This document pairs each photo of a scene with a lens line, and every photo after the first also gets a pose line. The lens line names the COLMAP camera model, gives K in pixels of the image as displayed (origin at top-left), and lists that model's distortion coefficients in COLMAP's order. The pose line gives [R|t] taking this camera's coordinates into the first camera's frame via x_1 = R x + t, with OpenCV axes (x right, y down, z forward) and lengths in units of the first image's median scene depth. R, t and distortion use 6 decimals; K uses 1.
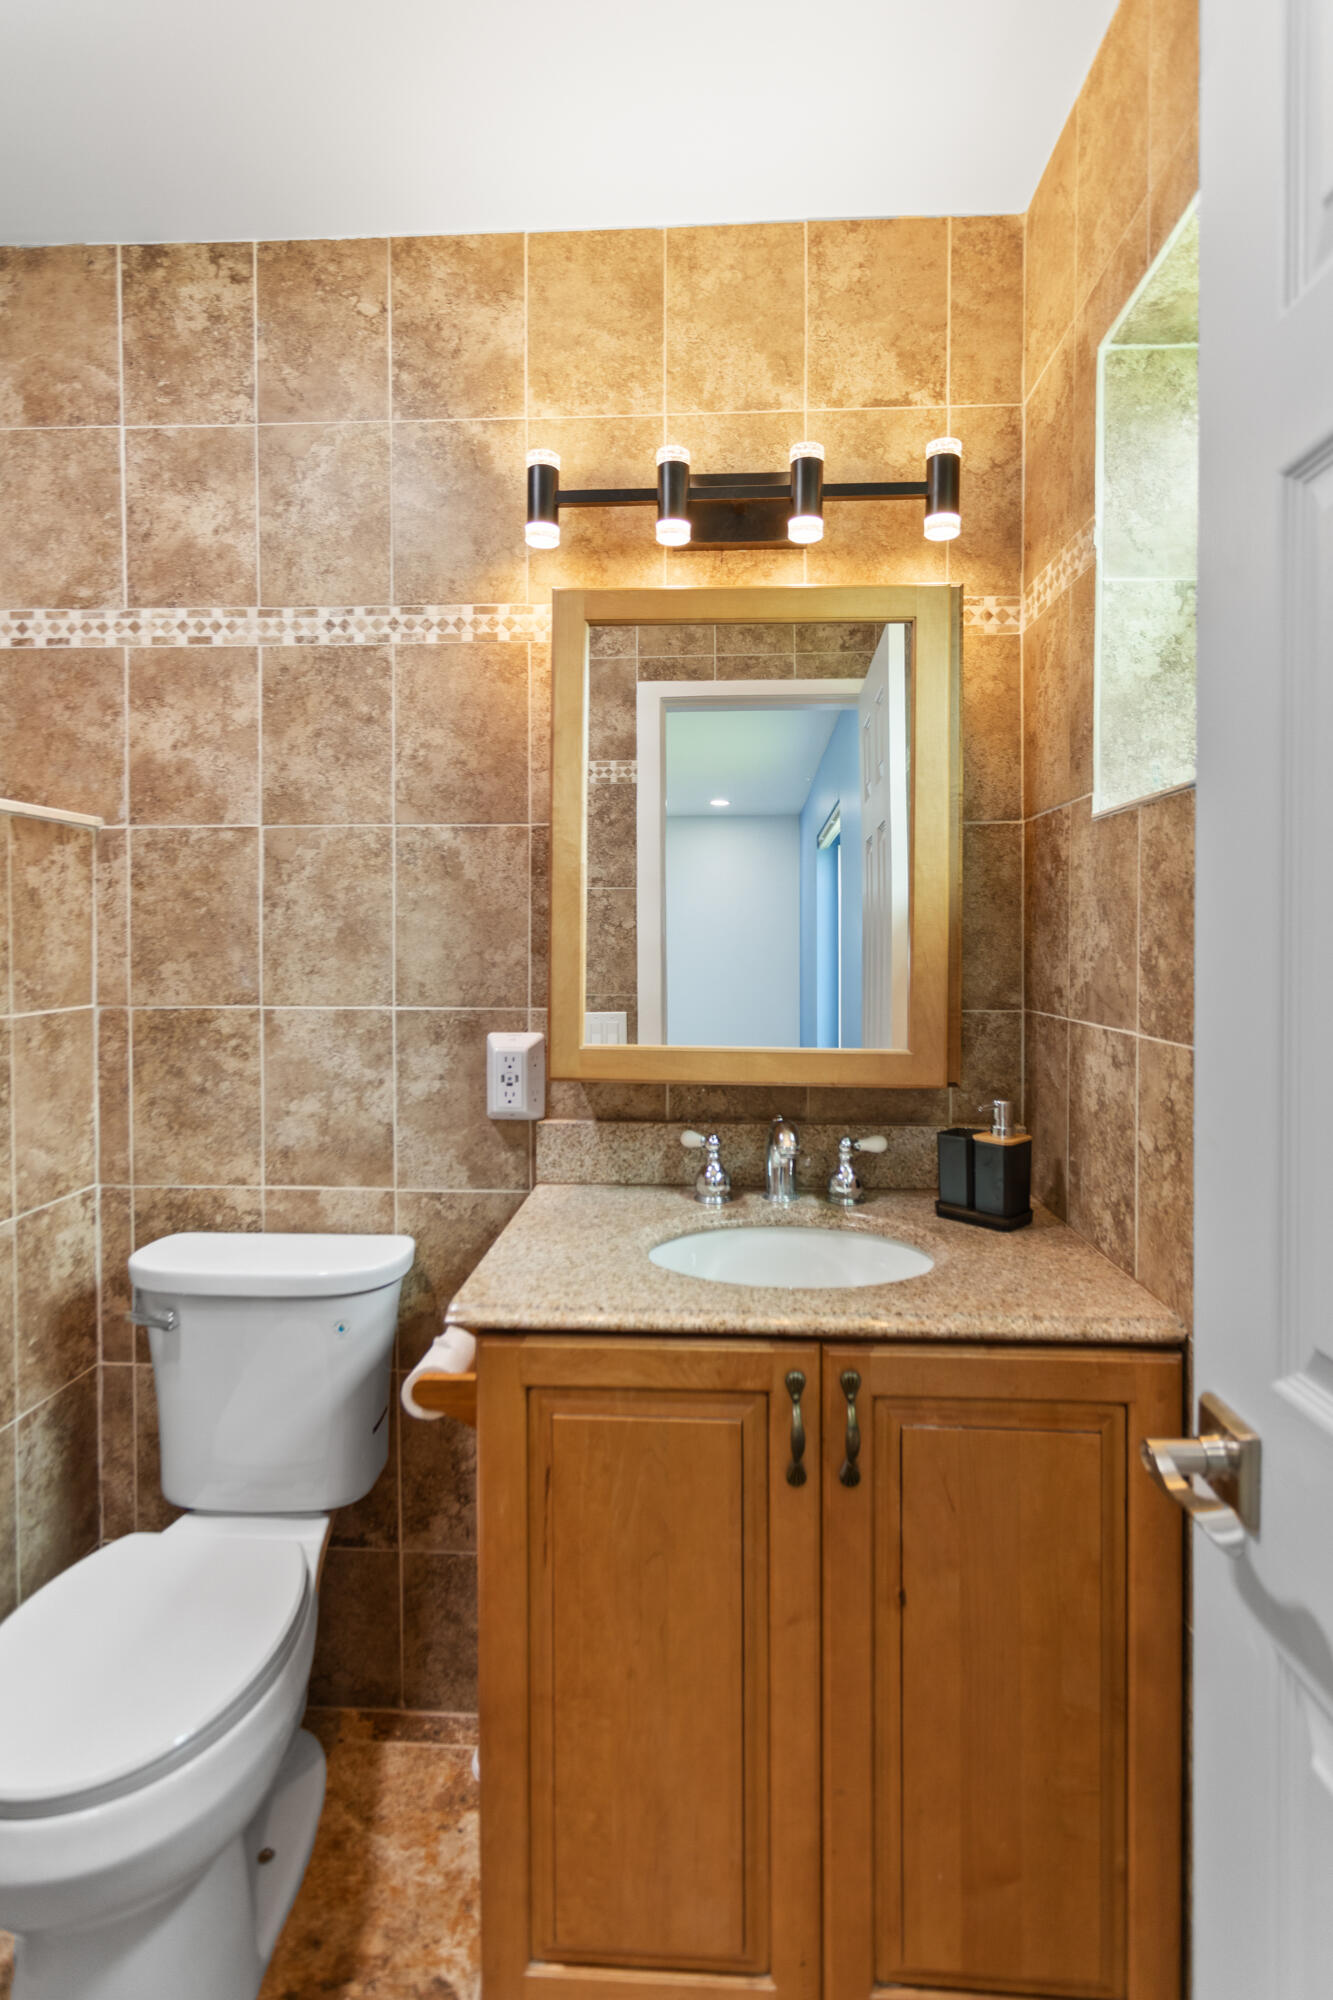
lens RADIAL K [[983.9, 0, 664.3], [0, 983.9, 953.6], [0, 0, 1]] dist [0.010814, 0.000091]
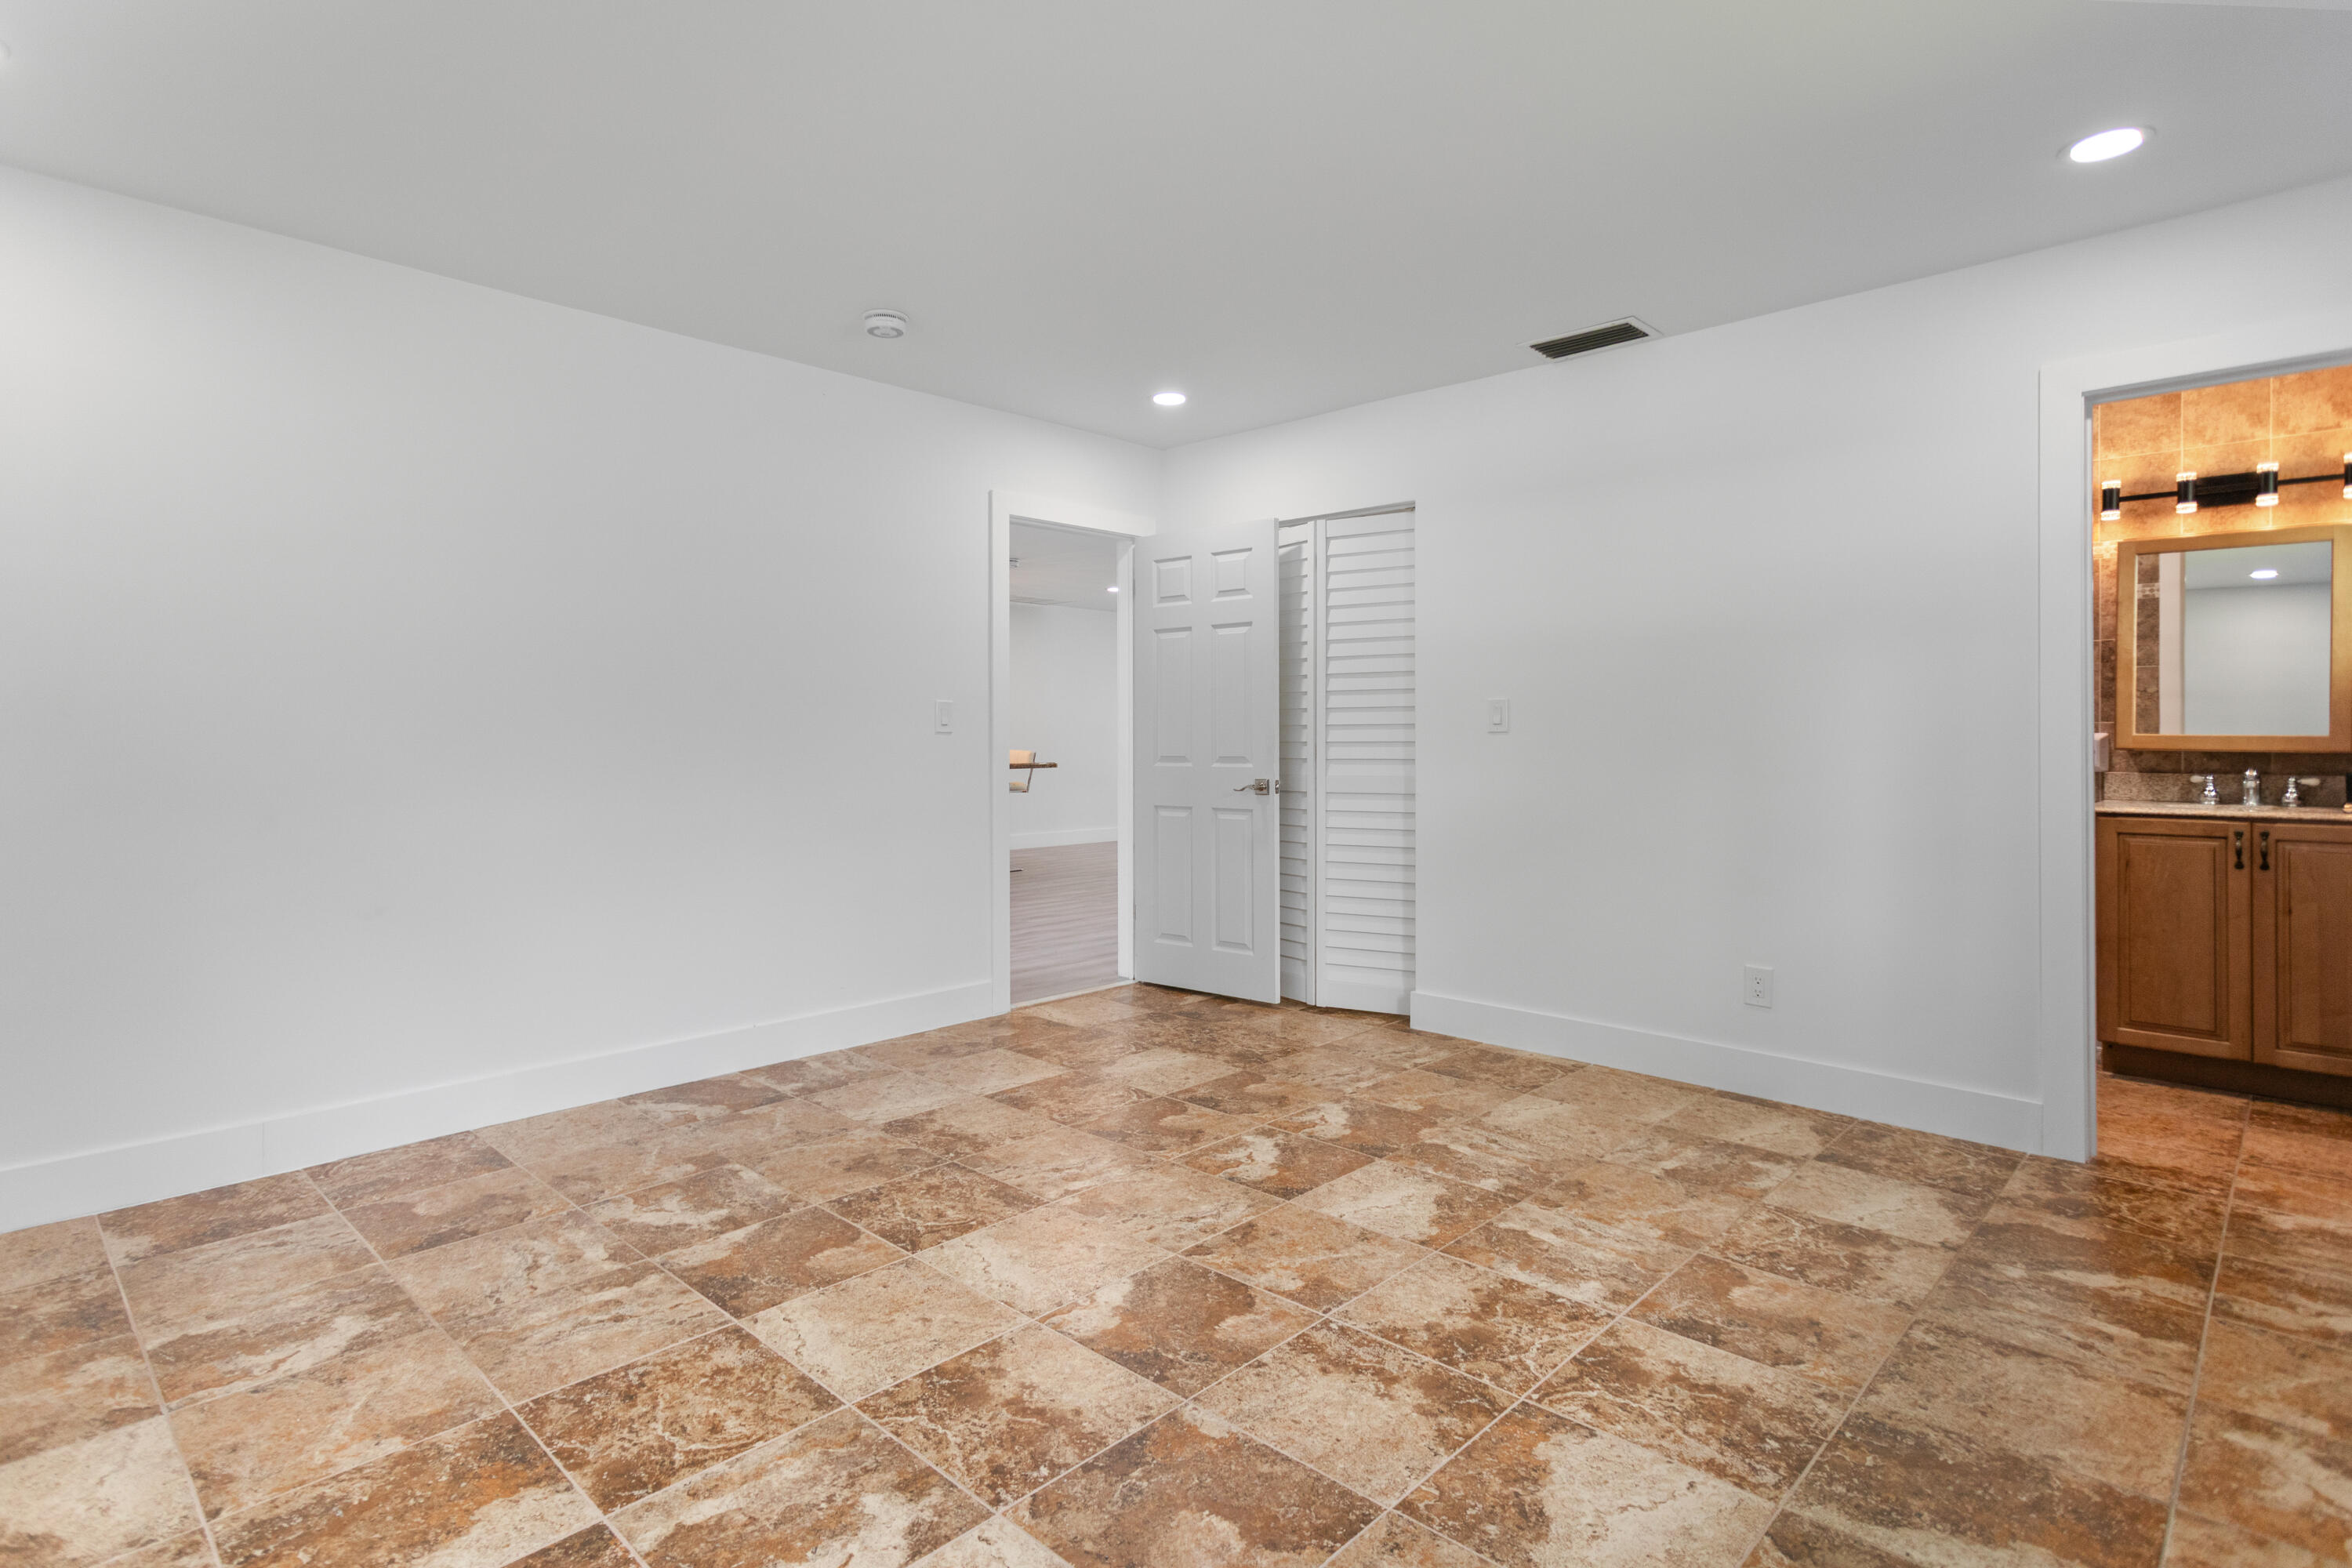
lens RADIAL K [[1147.6, 0, 1164.1], [0, 1147.6, 744.7], [0, 0, 1]] dist [0.002192, 0.000267]
pose [[0.745324, 0.002028, -0.666699, 0.020820], [-0.011203, 0.999892, -0.009482, 0.165023], [0.666608, 0.014537, 0.745267, -2.529003]]
